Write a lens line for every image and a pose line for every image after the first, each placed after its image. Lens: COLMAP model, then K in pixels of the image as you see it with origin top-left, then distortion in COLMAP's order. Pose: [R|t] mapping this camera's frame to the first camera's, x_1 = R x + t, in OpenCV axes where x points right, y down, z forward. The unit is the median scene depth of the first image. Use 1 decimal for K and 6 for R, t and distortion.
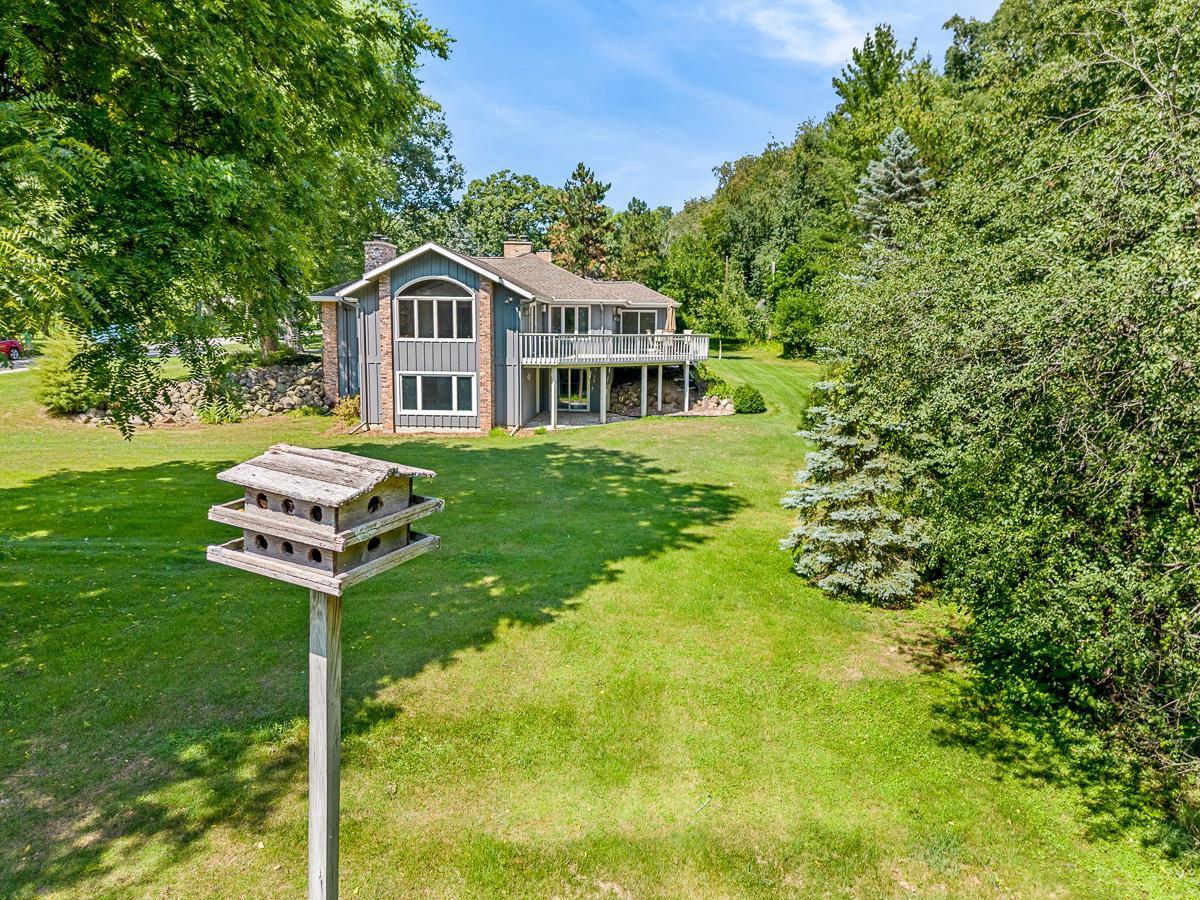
lens RADIAL K [[859.3, 0, 598.9], [0, 859.3, 440.3], [0, 0, 1]] dist [0.079690, -0.073435]
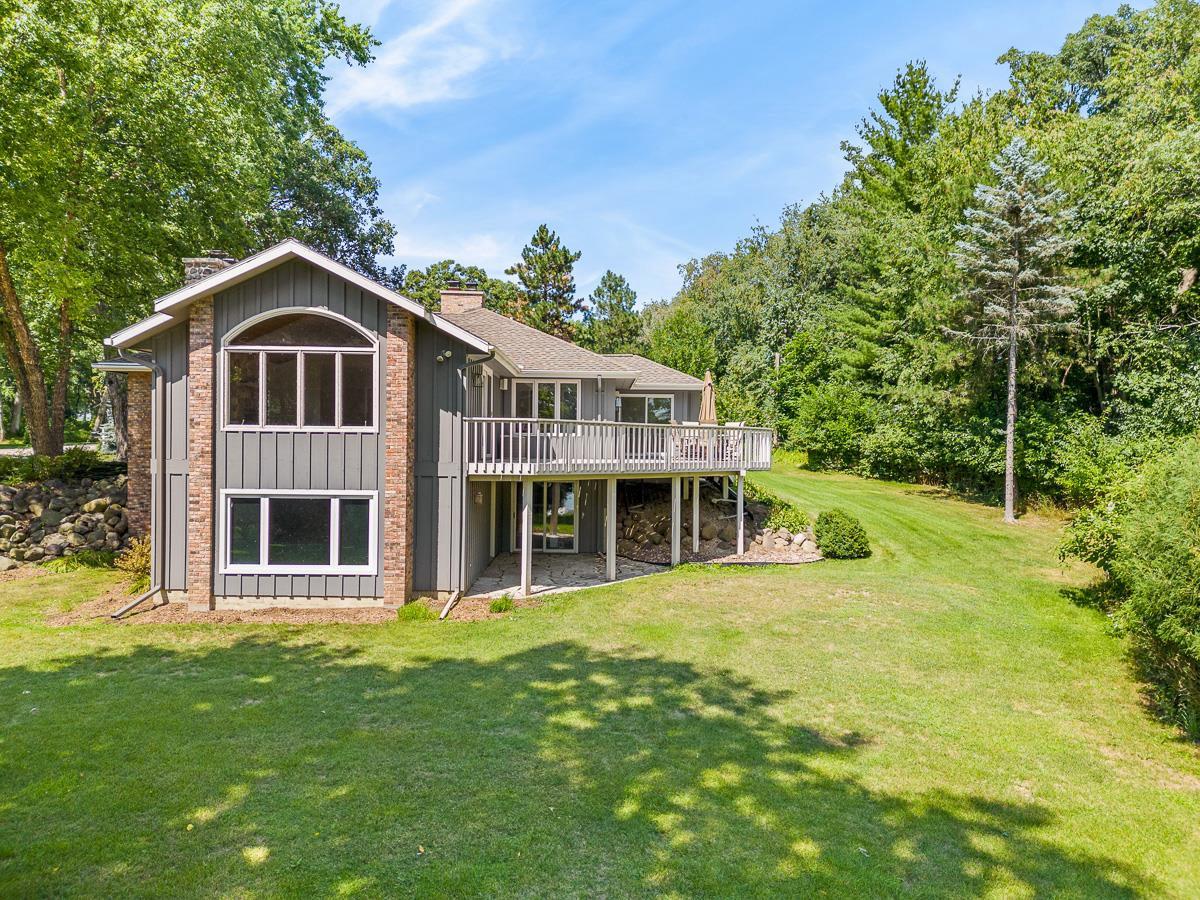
lens RADIAL K [[859.3, 0, 593.5], [0, 859.3, 449.9], [0, 0, 1]] dist [0.079690, -0.073435]
pose [[0.998157, 0.001670, 0.060669, -0.038535], [0.005742, 0.992538, -0.121799, -0.033742], [-0.060420, 0.121923, 0.990699, 0.409371]]
